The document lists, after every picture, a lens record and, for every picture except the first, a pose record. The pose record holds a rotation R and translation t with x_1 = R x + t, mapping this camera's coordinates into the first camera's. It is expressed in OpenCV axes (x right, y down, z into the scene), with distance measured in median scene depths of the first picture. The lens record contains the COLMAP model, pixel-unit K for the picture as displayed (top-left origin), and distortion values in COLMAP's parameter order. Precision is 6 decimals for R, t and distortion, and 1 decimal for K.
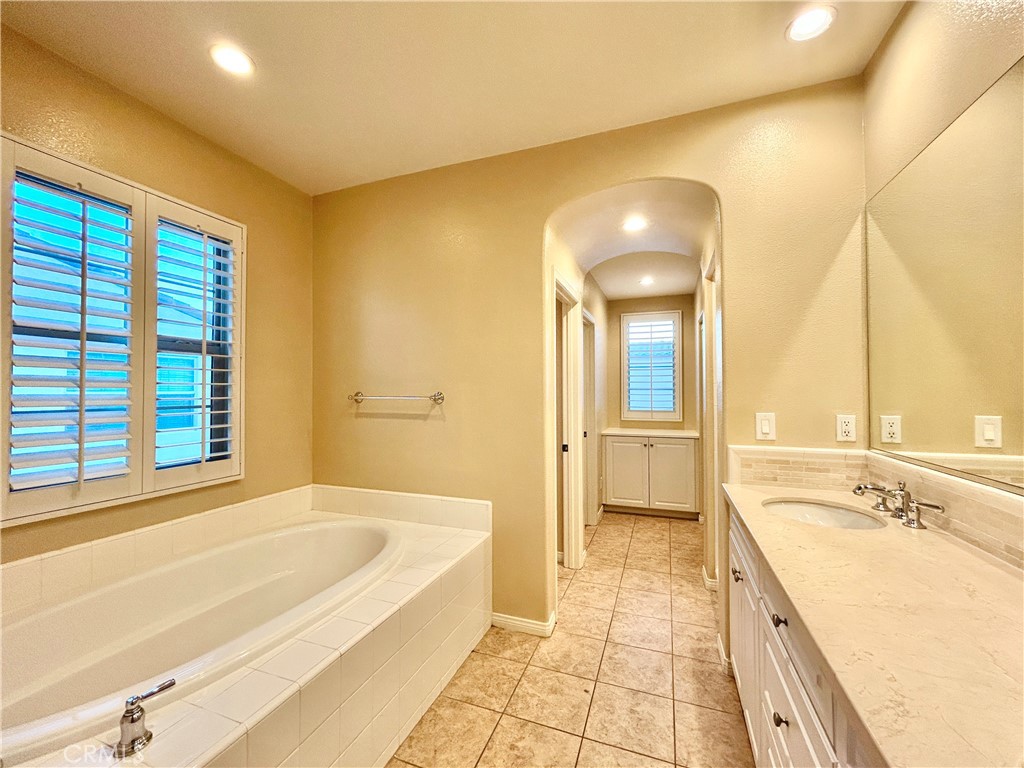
lens RADIAL K [[413.4, 0, 507.6], [0, 413.4, 380.2], [0, 0, 1]] dist [0.004509, 0.000345]
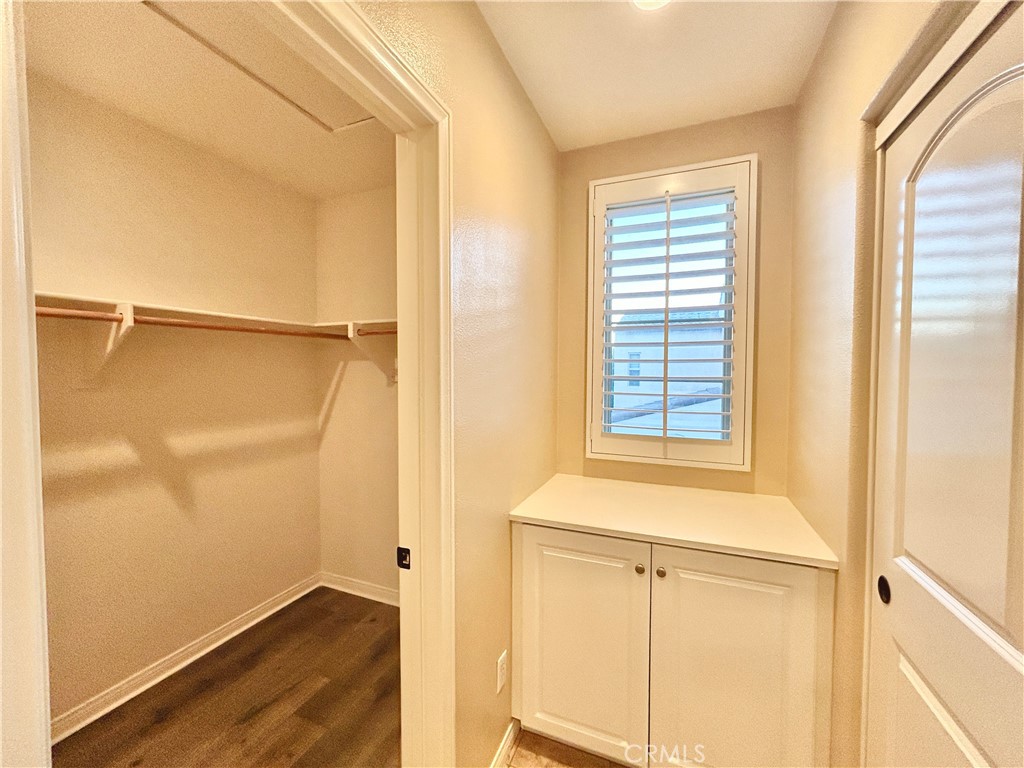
lens RADIAL K [[413.4, 0, 515.2], [0, 413.4, 386.9], [0, 0, 1]] dist [0.004509, 0.000345]
pose [[0.999816, 0.000176, -0.019163, 0.226814], [0.000960, 0.998244, 0.059226, 0.005751], [0.019140, -0.059233, 0.998061, 0.645628]]
